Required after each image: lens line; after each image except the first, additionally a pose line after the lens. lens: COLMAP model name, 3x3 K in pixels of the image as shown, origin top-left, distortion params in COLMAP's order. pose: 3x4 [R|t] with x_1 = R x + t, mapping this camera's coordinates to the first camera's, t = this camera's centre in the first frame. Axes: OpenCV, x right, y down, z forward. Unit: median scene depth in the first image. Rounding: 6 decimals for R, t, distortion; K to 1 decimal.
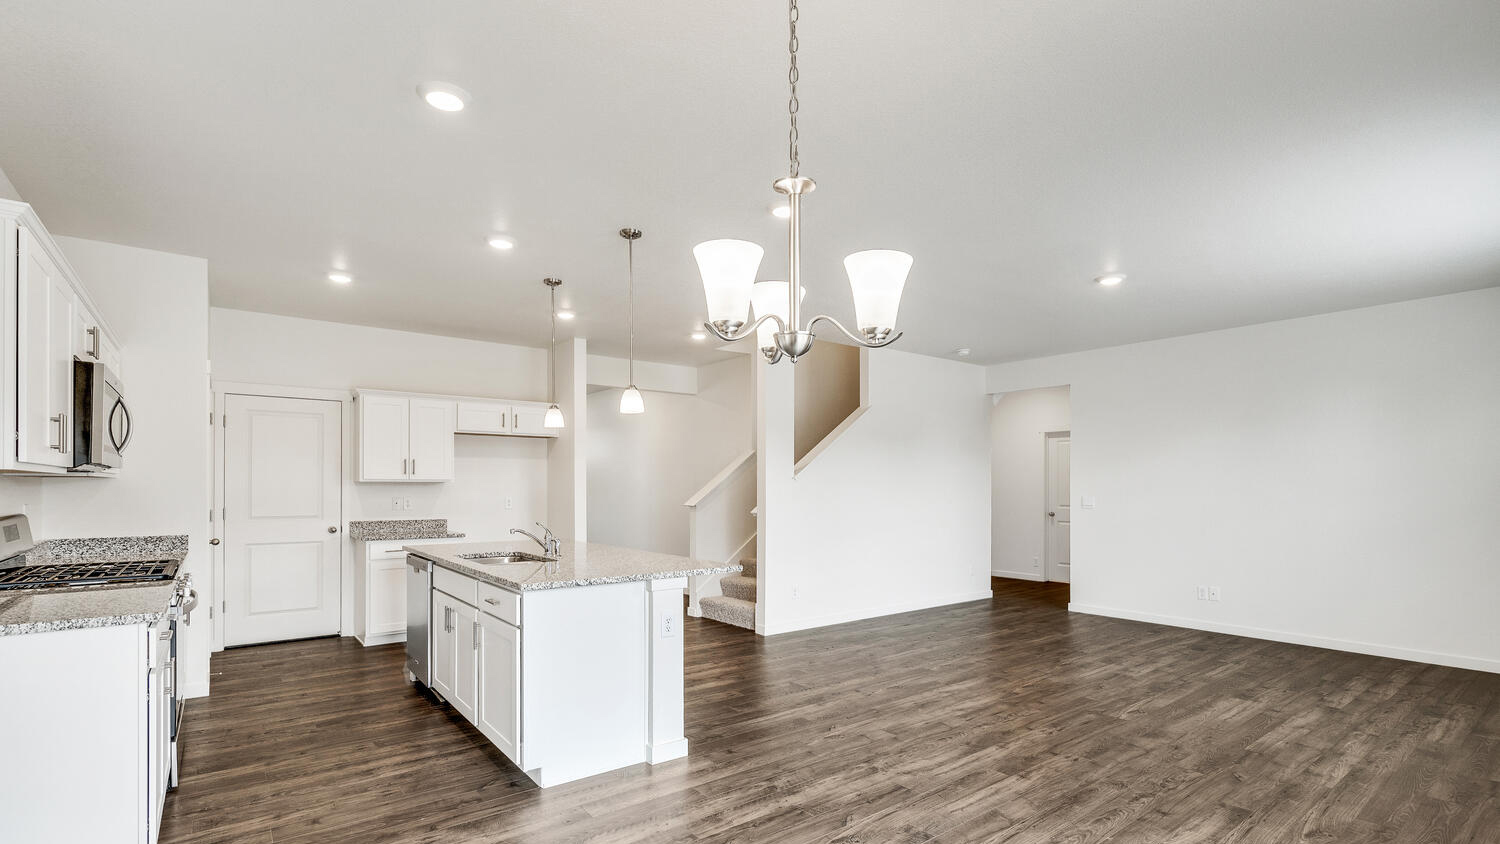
lens RADIAL K [[697.6, 0, 737.6], [0, 697.6, 524.1], [0, 0, 1]] dist [0.001451, -0.000129]
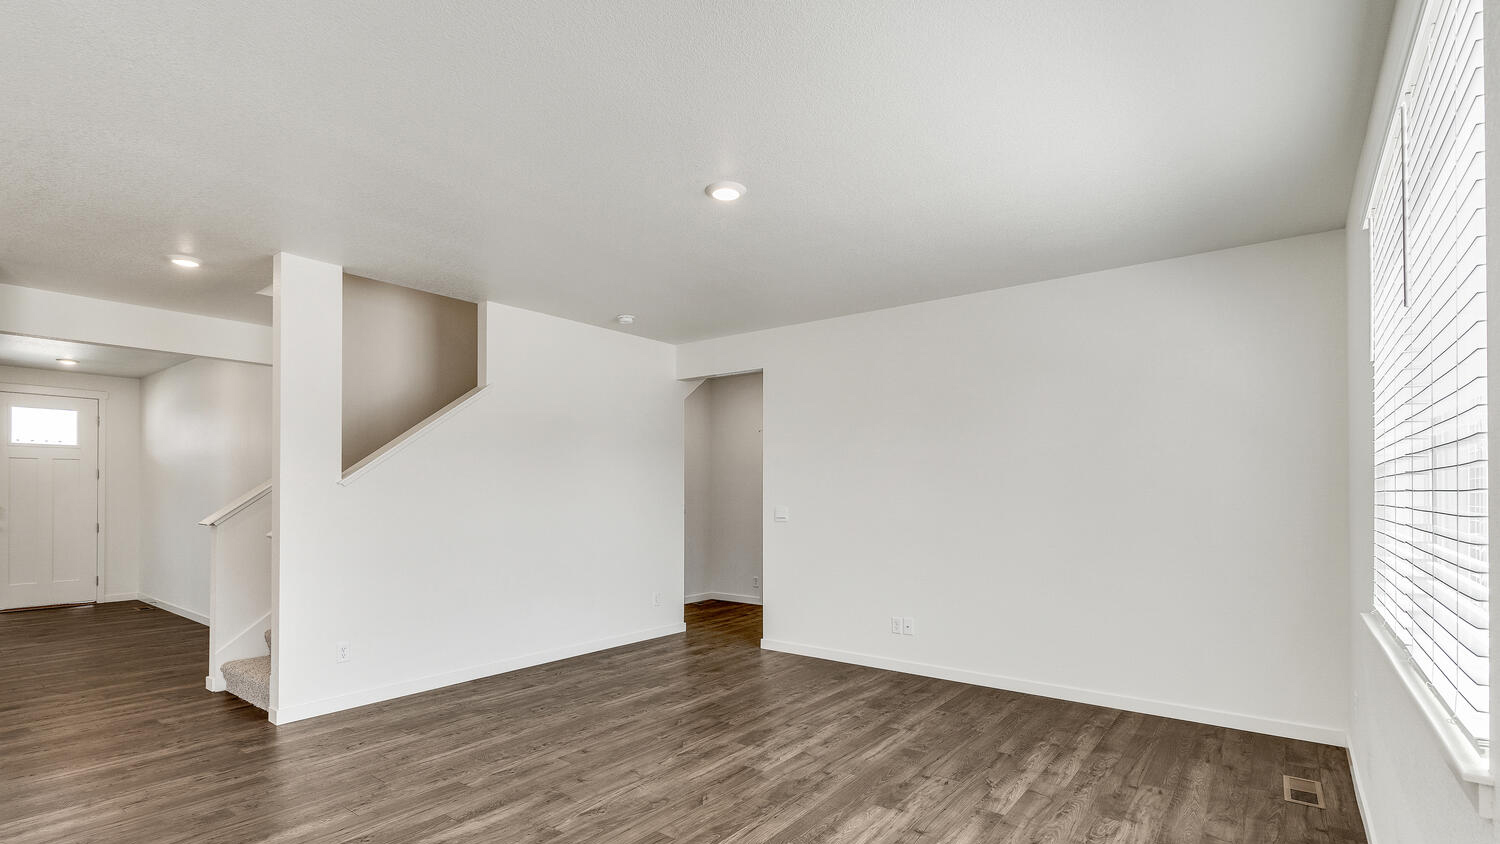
lens RADIAL K [[704.7, 0, 746.0], [0, 704.7, 522.9], [0, 0, 1]] dist [-0.001072, -0.000144]
pose [[0.965454, -0.010608, 0.260359, 0.336436], [0.013568, 0.999862, -0.009574, -0.017780], [-0.260221, 0.012776, 0.965464, 0.298796]]
